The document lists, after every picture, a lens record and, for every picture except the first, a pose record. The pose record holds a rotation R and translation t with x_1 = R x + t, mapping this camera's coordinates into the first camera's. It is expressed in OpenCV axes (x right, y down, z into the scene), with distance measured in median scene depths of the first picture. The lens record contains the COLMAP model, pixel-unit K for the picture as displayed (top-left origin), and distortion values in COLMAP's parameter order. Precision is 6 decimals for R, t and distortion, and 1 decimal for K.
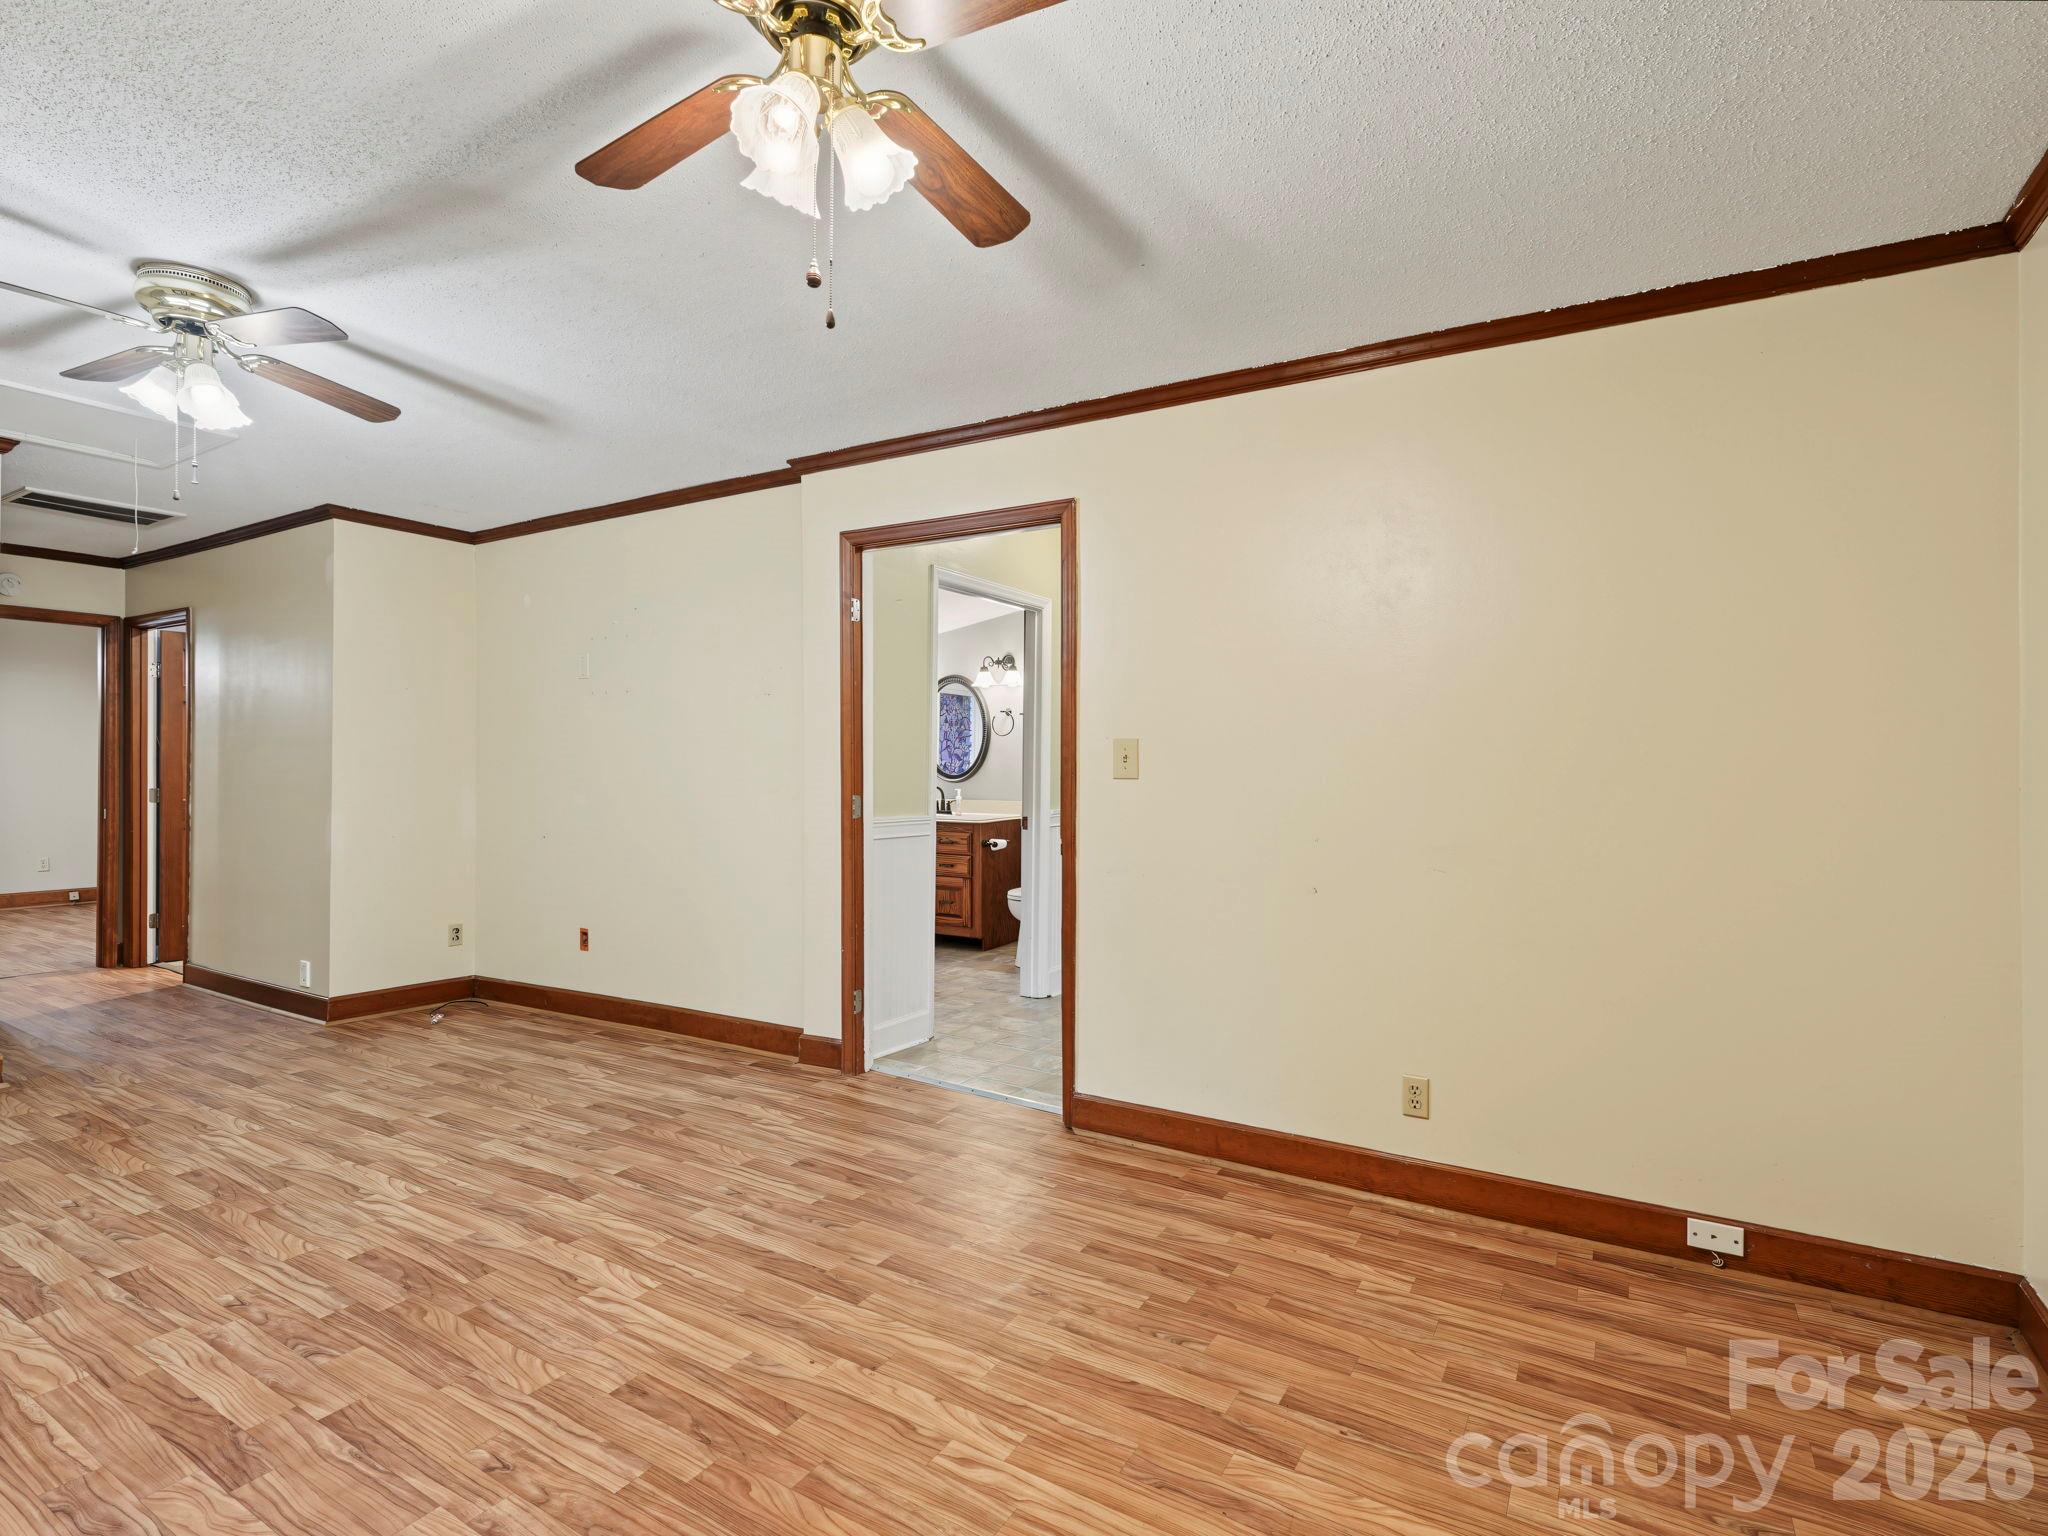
lens RADIAL K [[1024.0, 0, 1031.5], [0, 1024.0, 778.8], [0, 0, 1]] dist [0.003884, 0.000549]
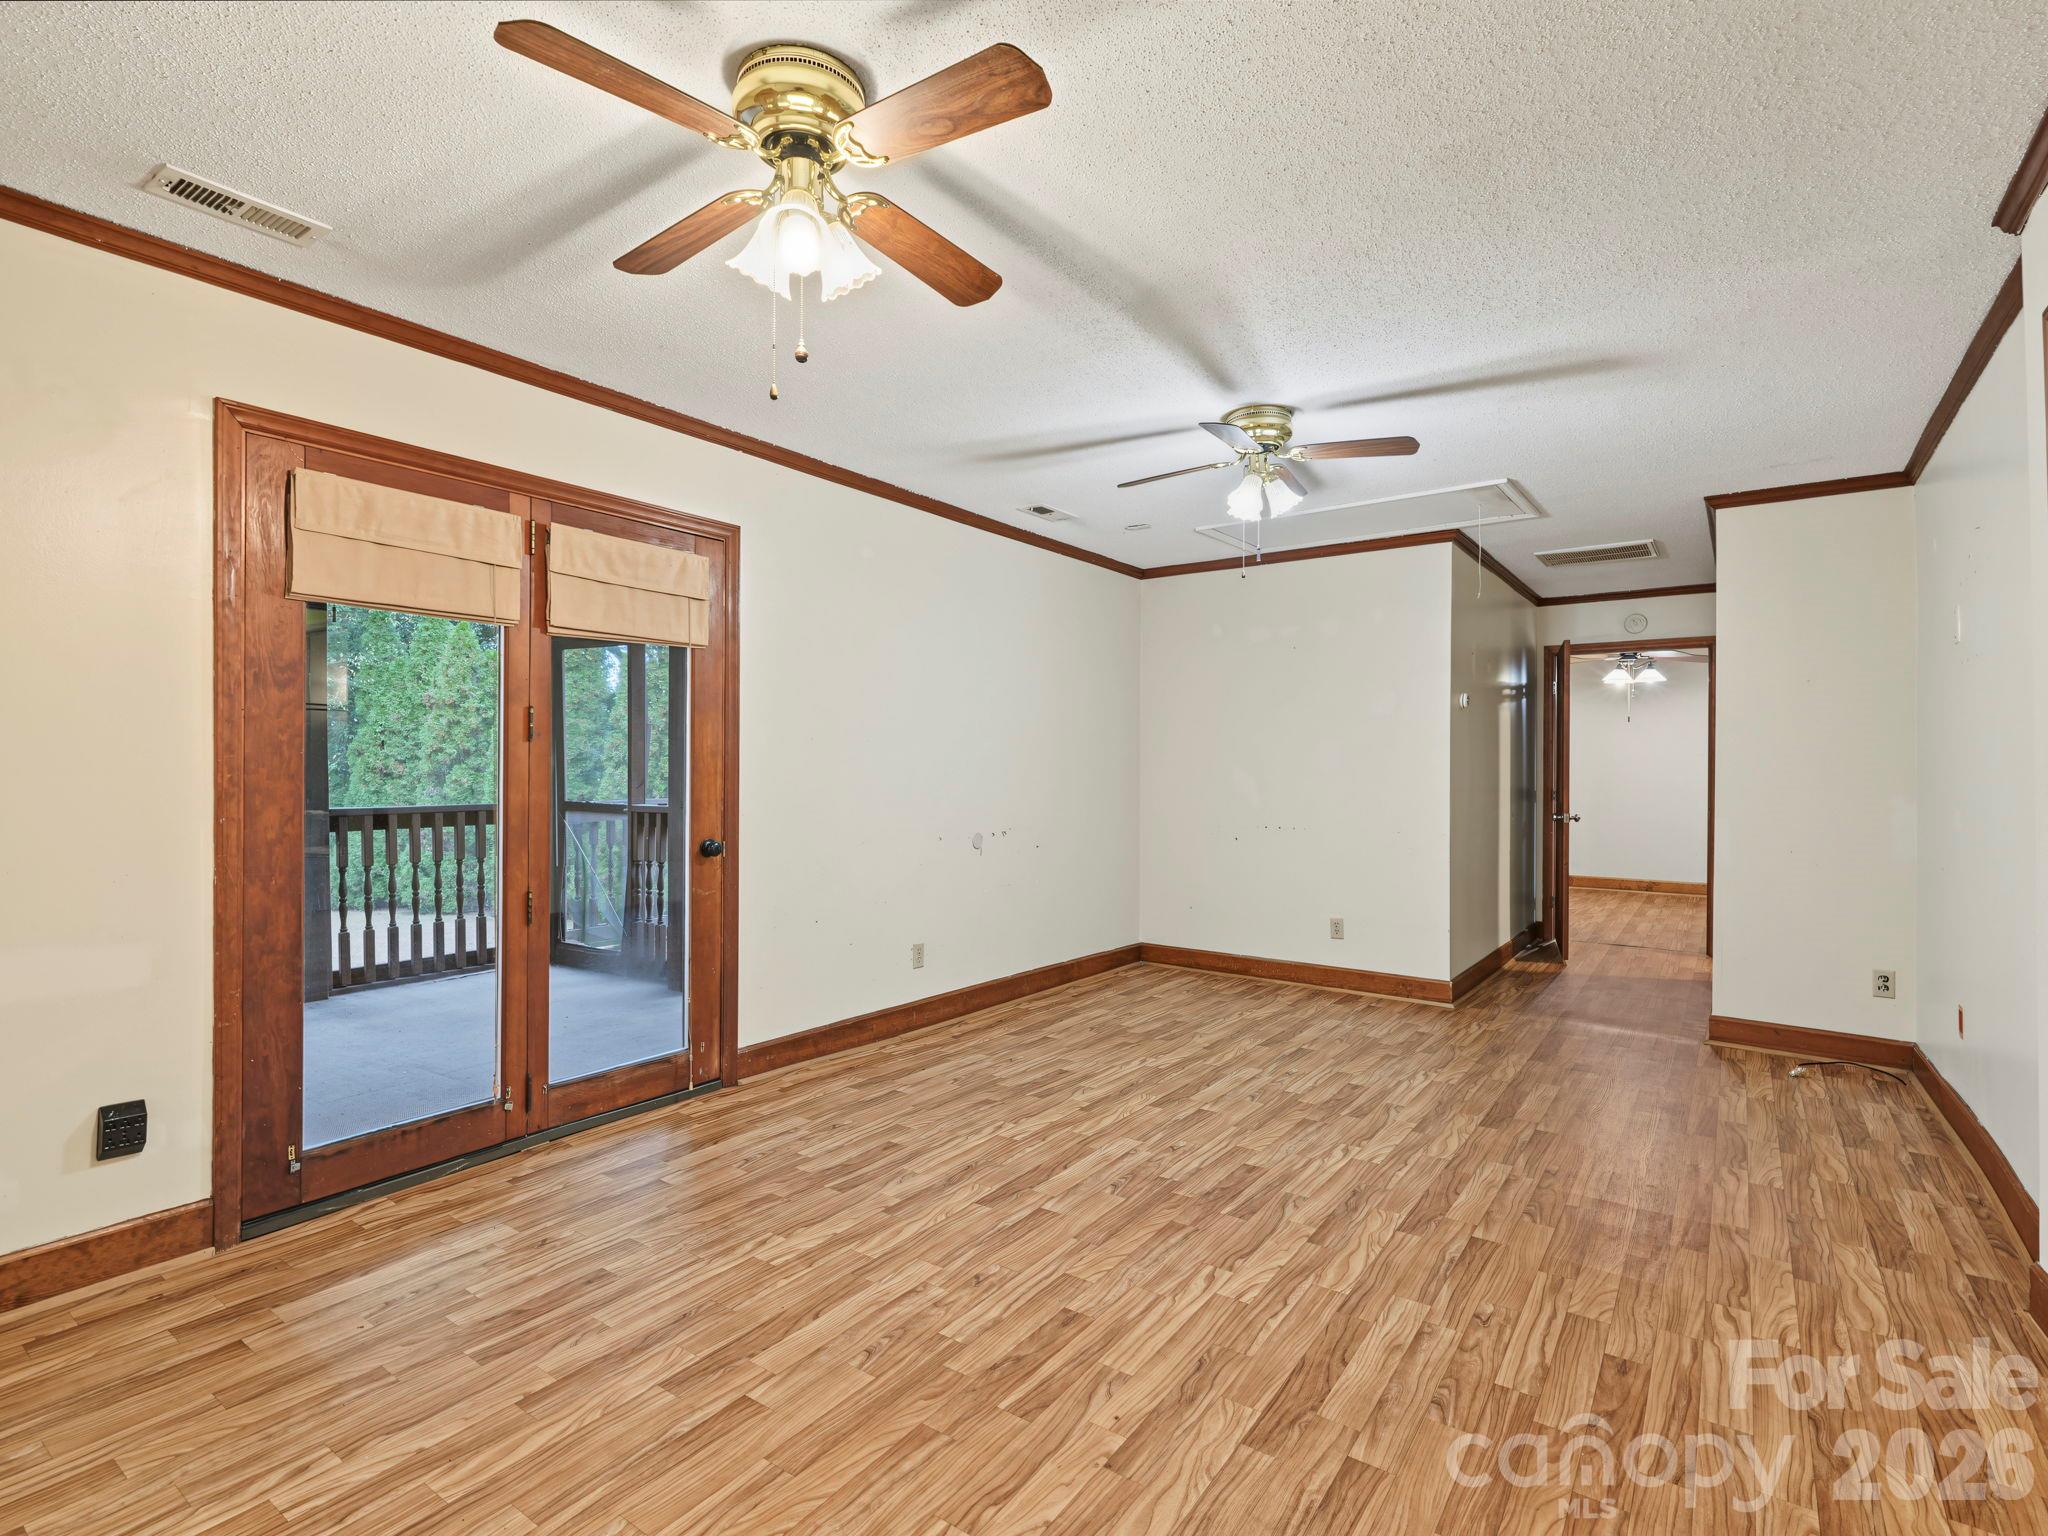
lens RADIAL K [[1007.9, 0, 1011.5], [0, 1007.9, 766.9], [0, 0, 1]] dist [0.002918, 0.000373]
pose [[-0.085392, -0.007213, -0.996321, 0.592654], [-0.016987, 0.999839, -0.005783, 0.001037], [0.996203, 0.016431, -0.085501, 0.841522]]
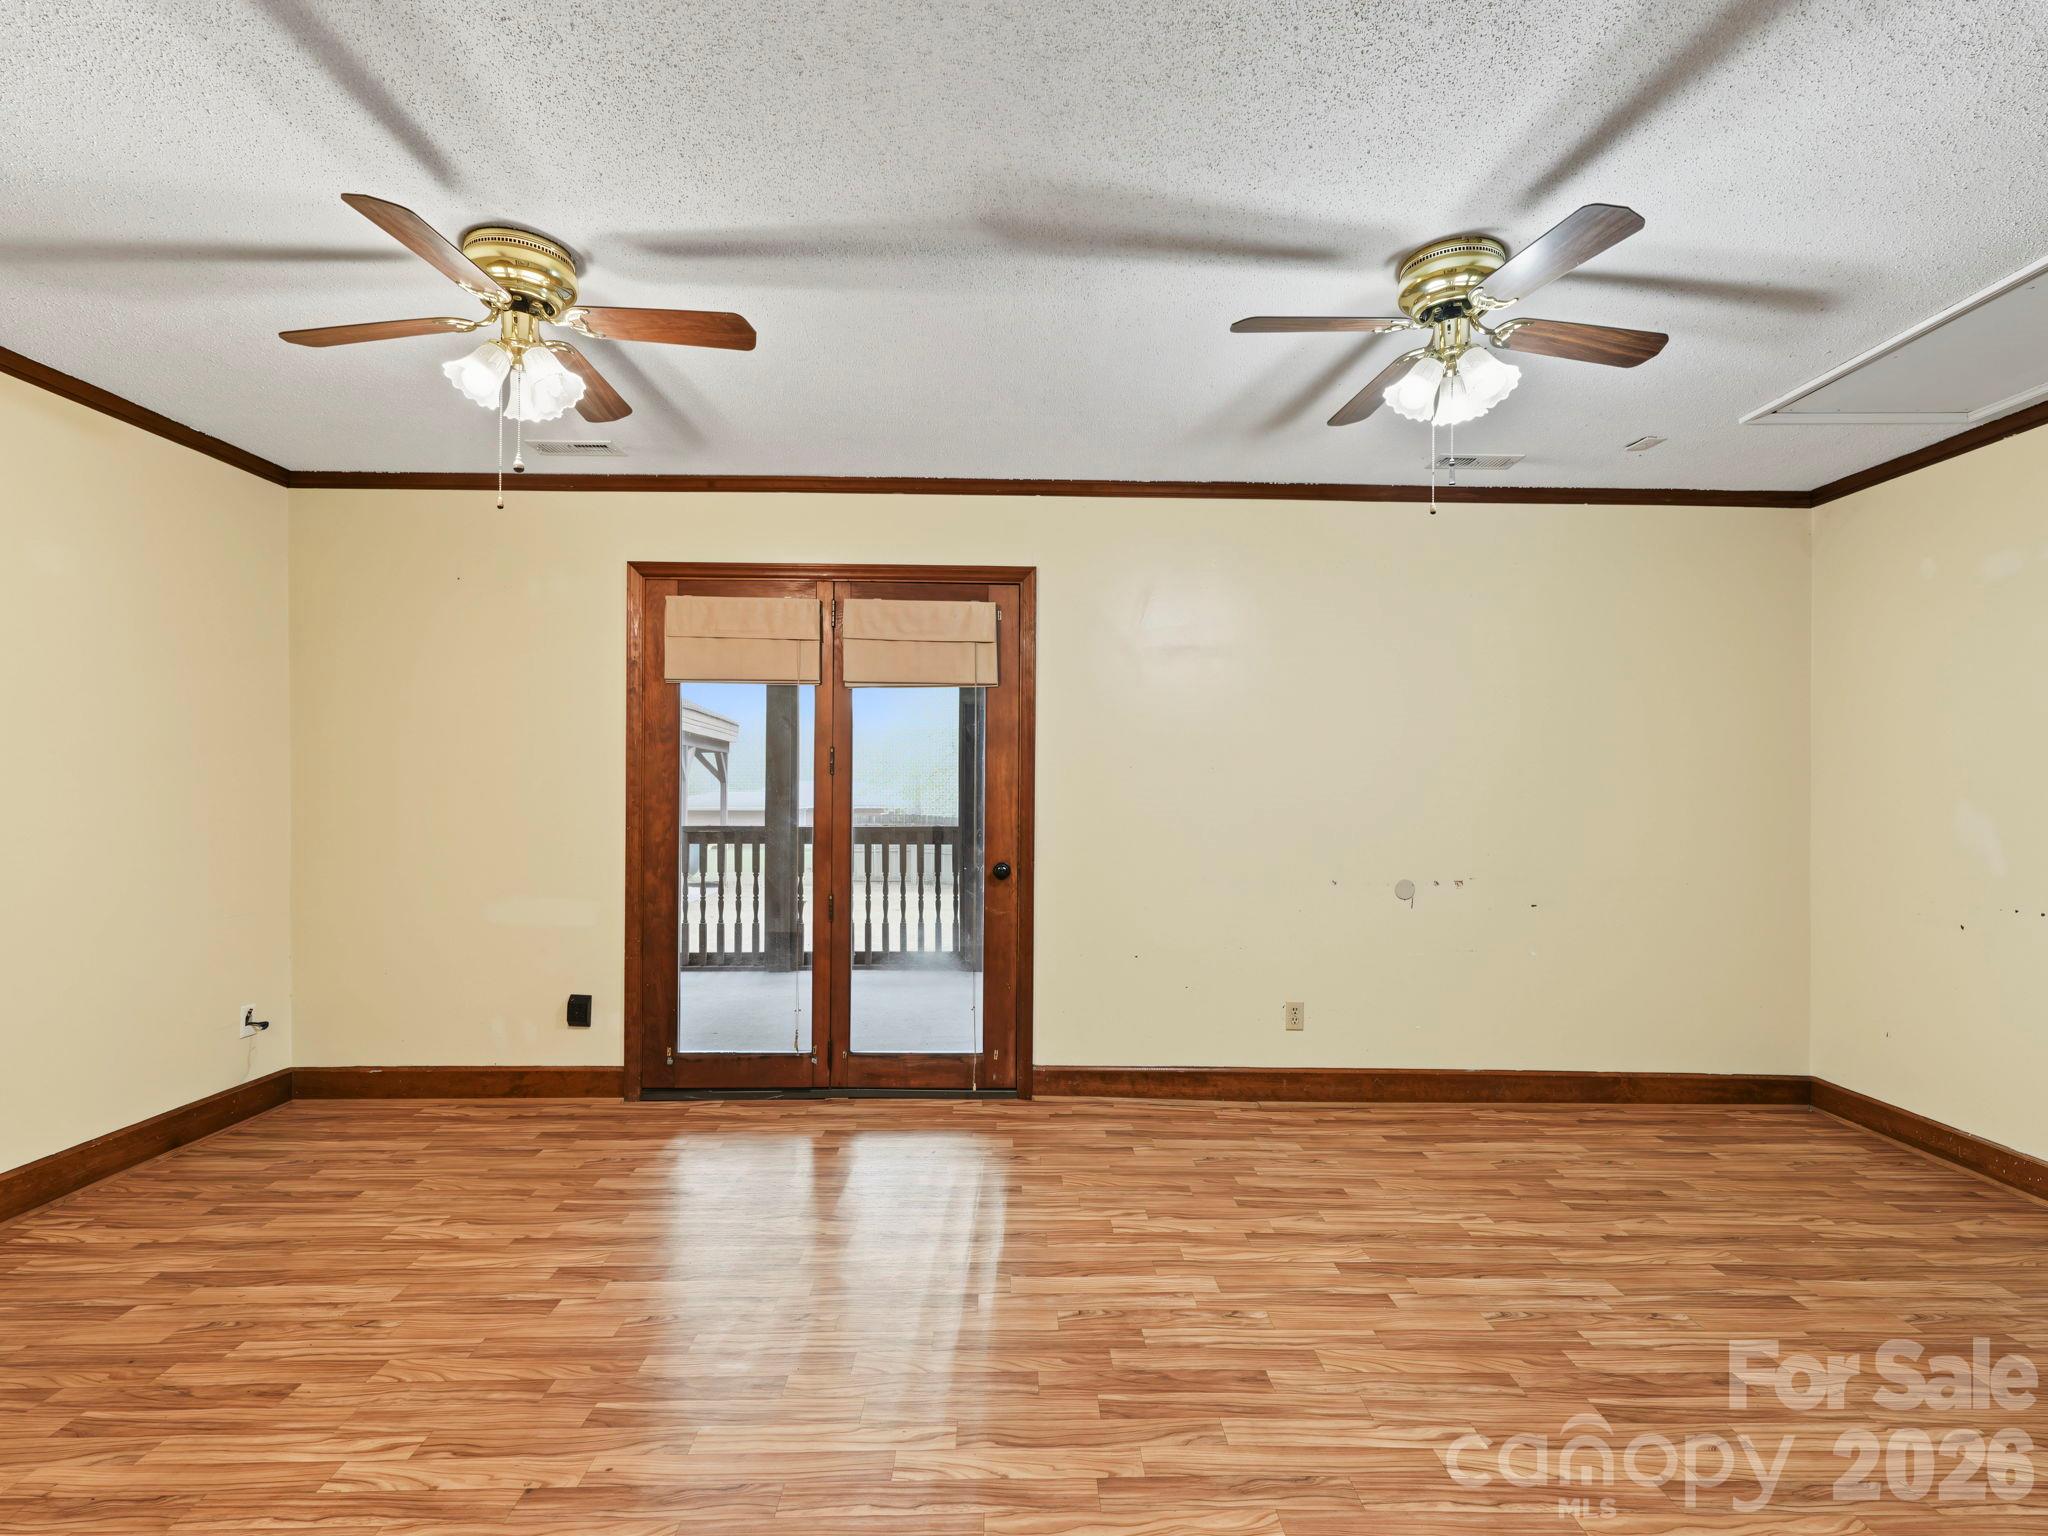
lens RADIAL K [[997.4, 0, 1017.4], [0, 997.4, 787.1], [0, 0, 1]] dist [0.001601, -0.000092]
pose [[-0.847137, -0.013950, -0.531191, -0.041518], [-0.018742, 0.999818, 0.003632, -0.020790], [0.531044, 0.013033, -0.847244, 1.642657]]
